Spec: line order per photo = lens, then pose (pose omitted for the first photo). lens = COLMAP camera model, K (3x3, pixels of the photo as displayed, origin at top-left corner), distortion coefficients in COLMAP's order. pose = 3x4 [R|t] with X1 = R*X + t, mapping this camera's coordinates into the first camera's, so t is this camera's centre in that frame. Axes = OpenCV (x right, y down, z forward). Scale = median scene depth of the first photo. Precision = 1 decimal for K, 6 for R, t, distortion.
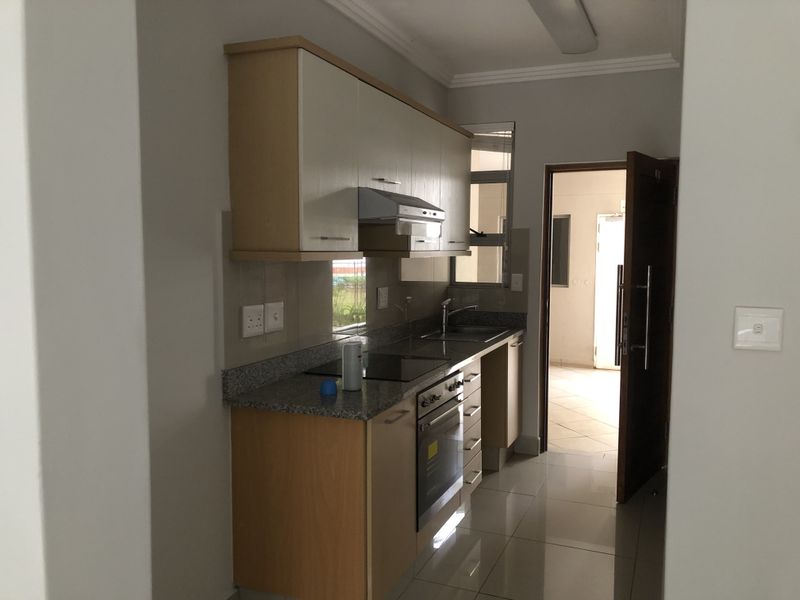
lens RADIAL K [[655.6, 0, 398.6], [0, 655.6, 300.7], [0, 0, 1]] dist [0.032388, -0.022888]
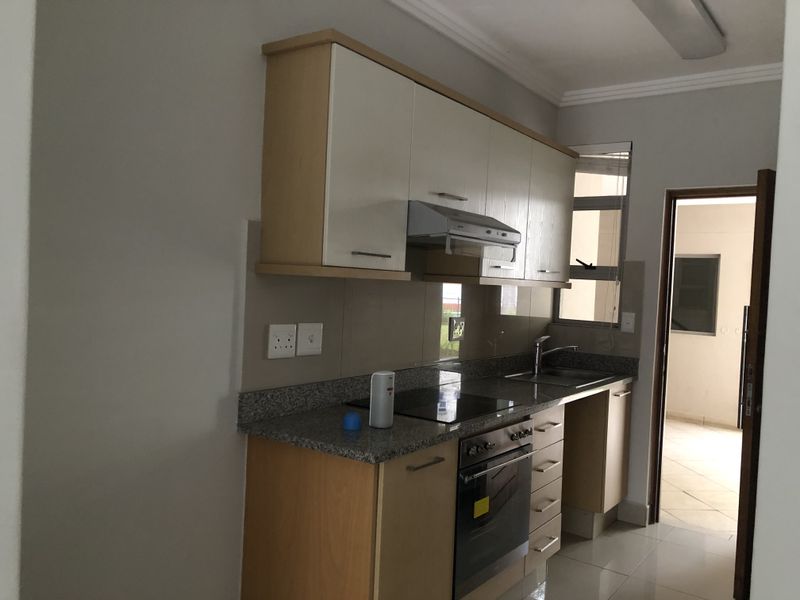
lens RADIAL K [[655.6, 0, 401.5], [0, 655.6, 300.9], [0, 0, 1]] dist [0.032388, -0.022888]
pose [[0.974208, 0.047091, -0.220684, 0.115463], [-0.059714, 0.996918, -0.050880, 0.008934], [0.217608, 0.062745, 0.974017, 0.115598]]
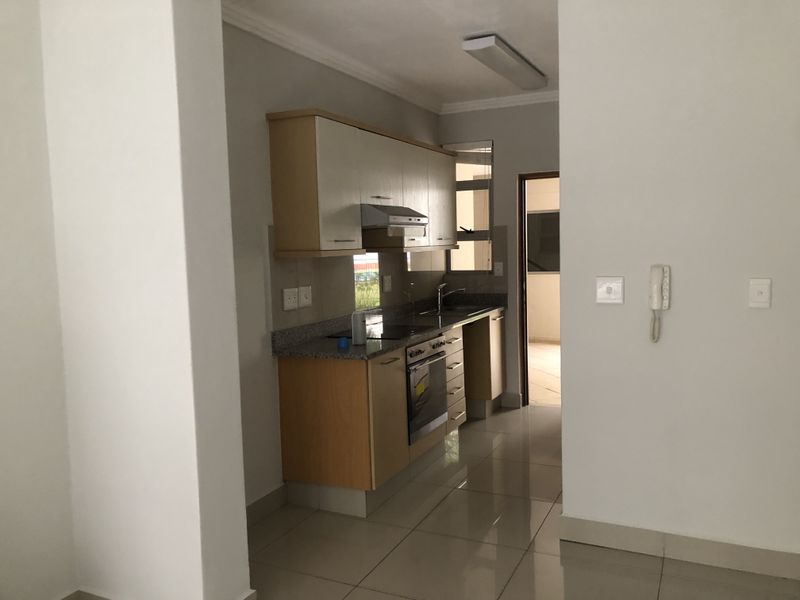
lens RADIAL K [[655.6, 0, 404.8], [0, 655.6, 298.9], [0, 0, 1]] dist [0.032388, -0.022888]
pose [[0.998848, -0.028705, -0.038460, 0.071912], [0.028917, 0.999570, 0.004957, 0.025095], [0.038301, -0.006063, 0.999248, -0.365346]]
